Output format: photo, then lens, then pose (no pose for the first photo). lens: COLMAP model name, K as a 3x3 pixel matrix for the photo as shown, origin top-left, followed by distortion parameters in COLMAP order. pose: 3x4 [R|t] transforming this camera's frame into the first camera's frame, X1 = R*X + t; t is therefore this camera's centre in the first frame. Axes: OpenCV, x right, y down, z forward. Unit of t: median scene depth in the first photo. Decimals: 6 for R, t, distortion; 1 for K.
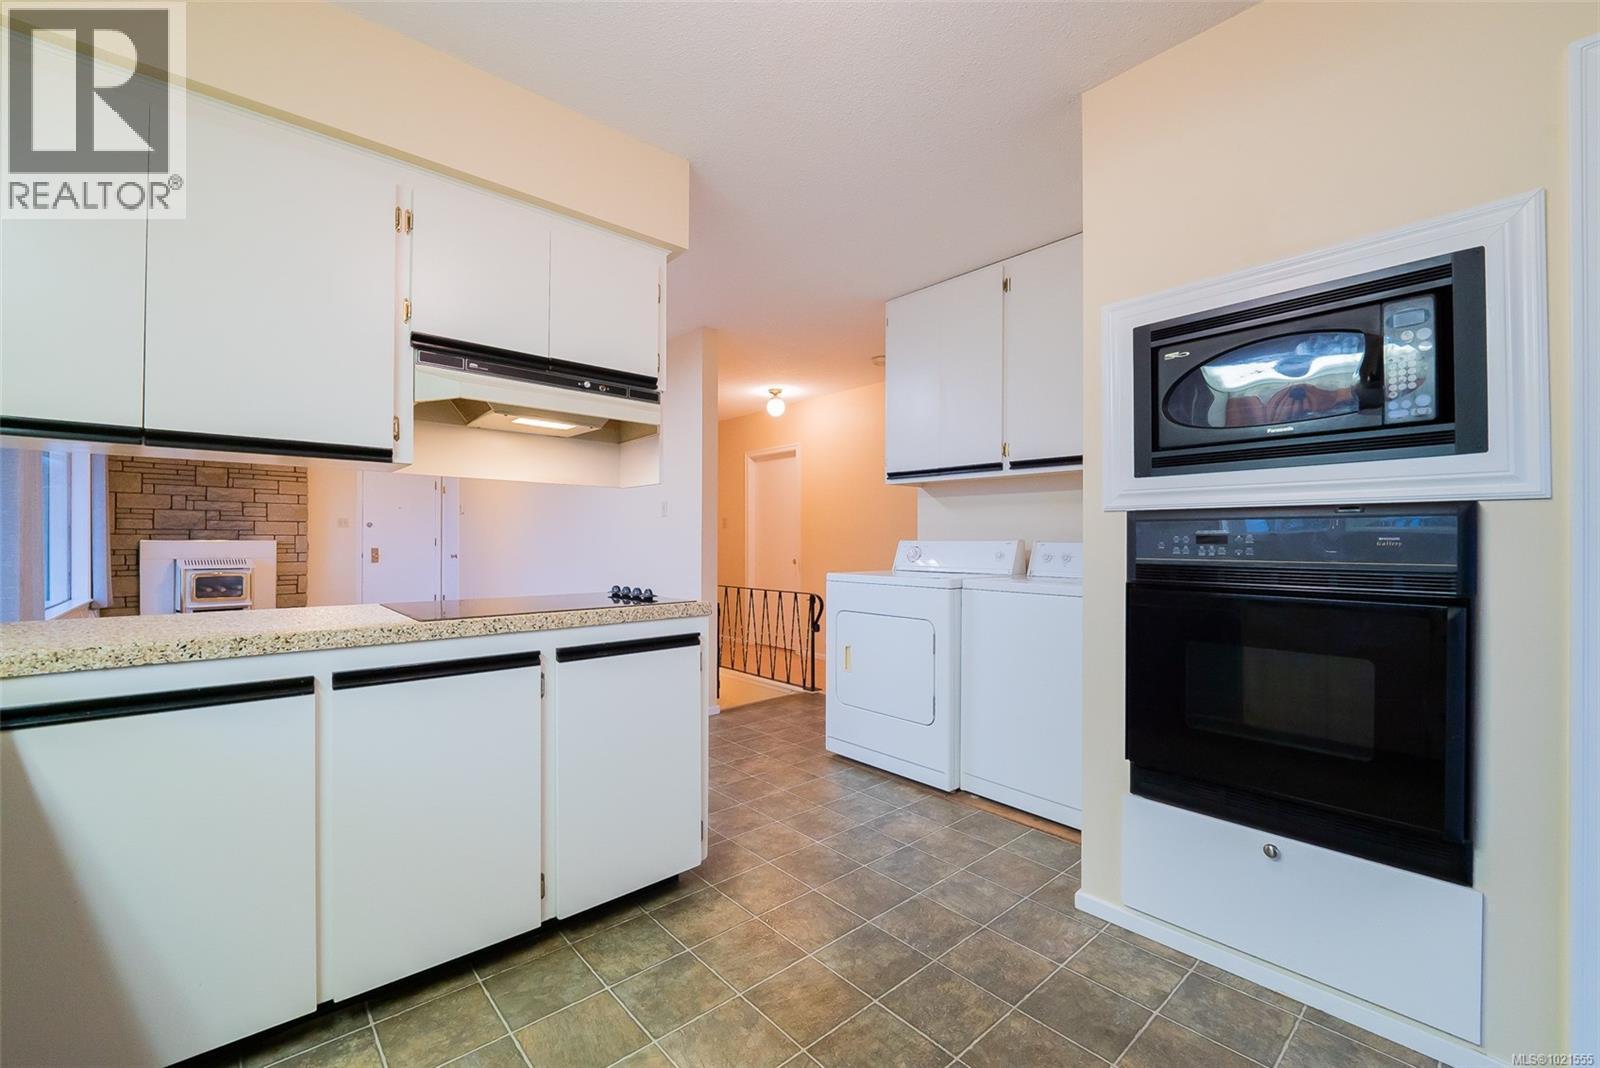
lens RADIAL K [[657.5, 0, 793.8], [0, 657.5, 540.0], [0, 0, 1]] dist [0.000427, -0.001115]
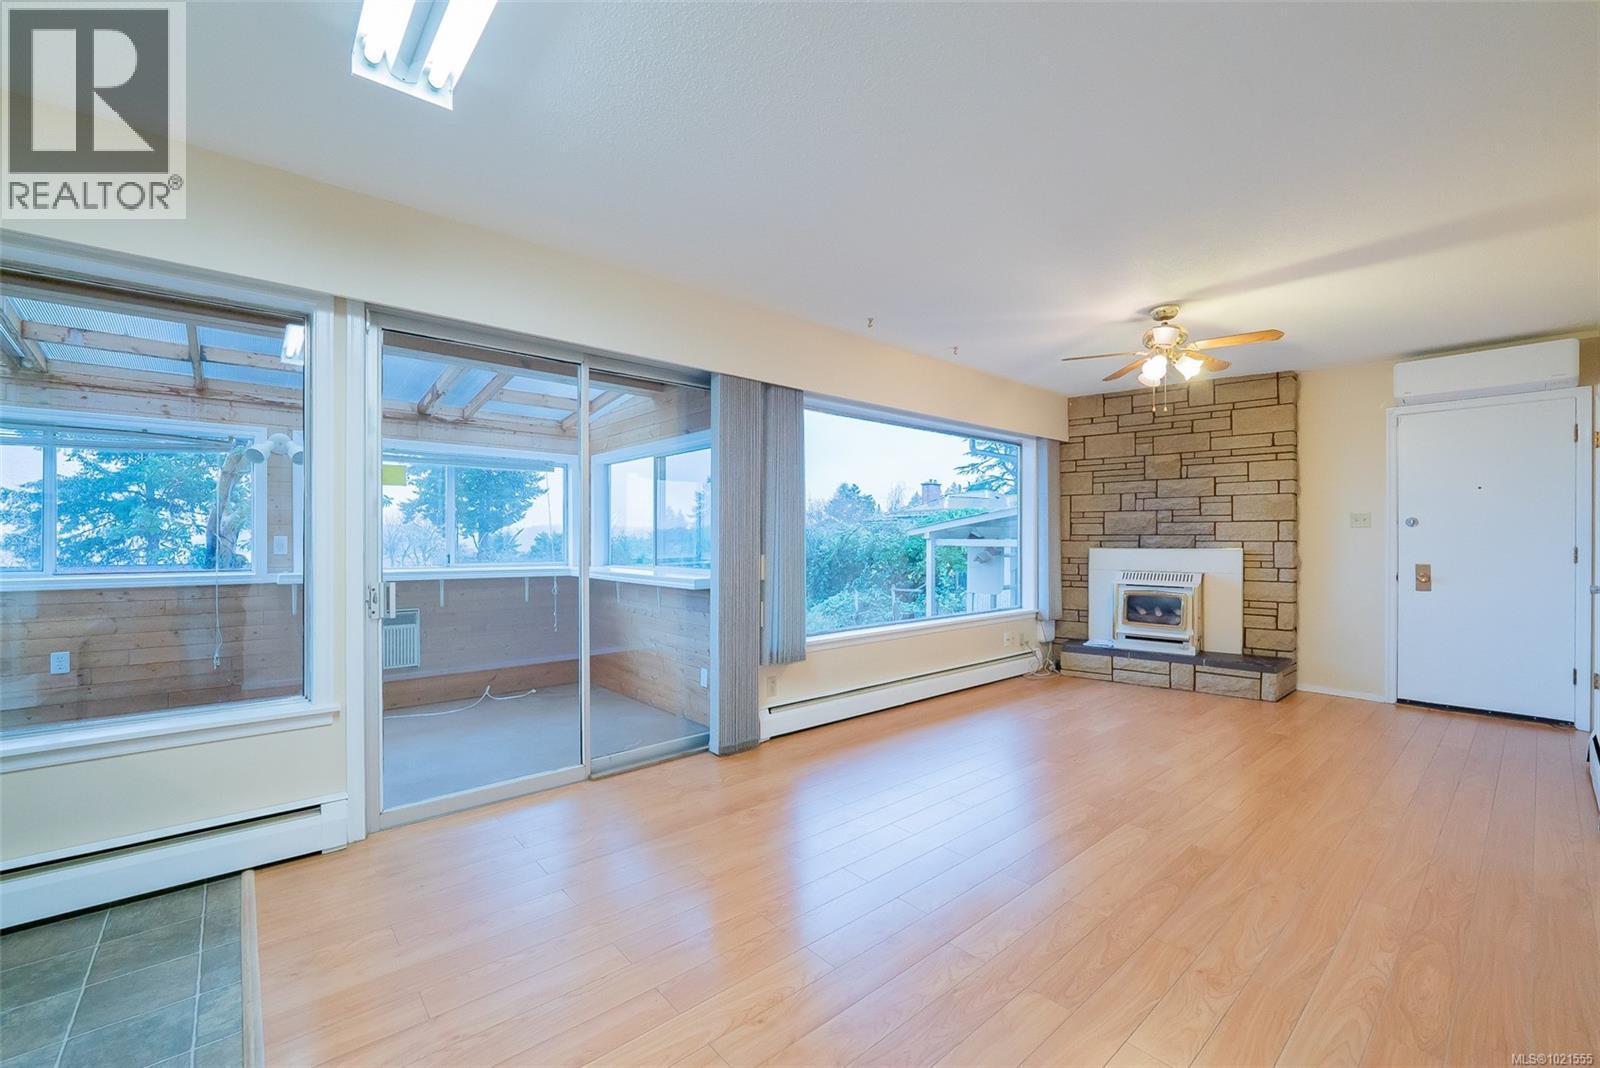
lens RADIAL K [[649.2, 0, 785.1], [0, 649.2, 539.9], [0, 0, 1]] dist [-0.010145, -0.000172]
pose [[-0.031493, 0.000700, -0.999504, -0.104092], [-0.000289, 1.000000, 0.000709, -0.010093], [0.999504, 0.000311, -0.031492, 0.581068]]
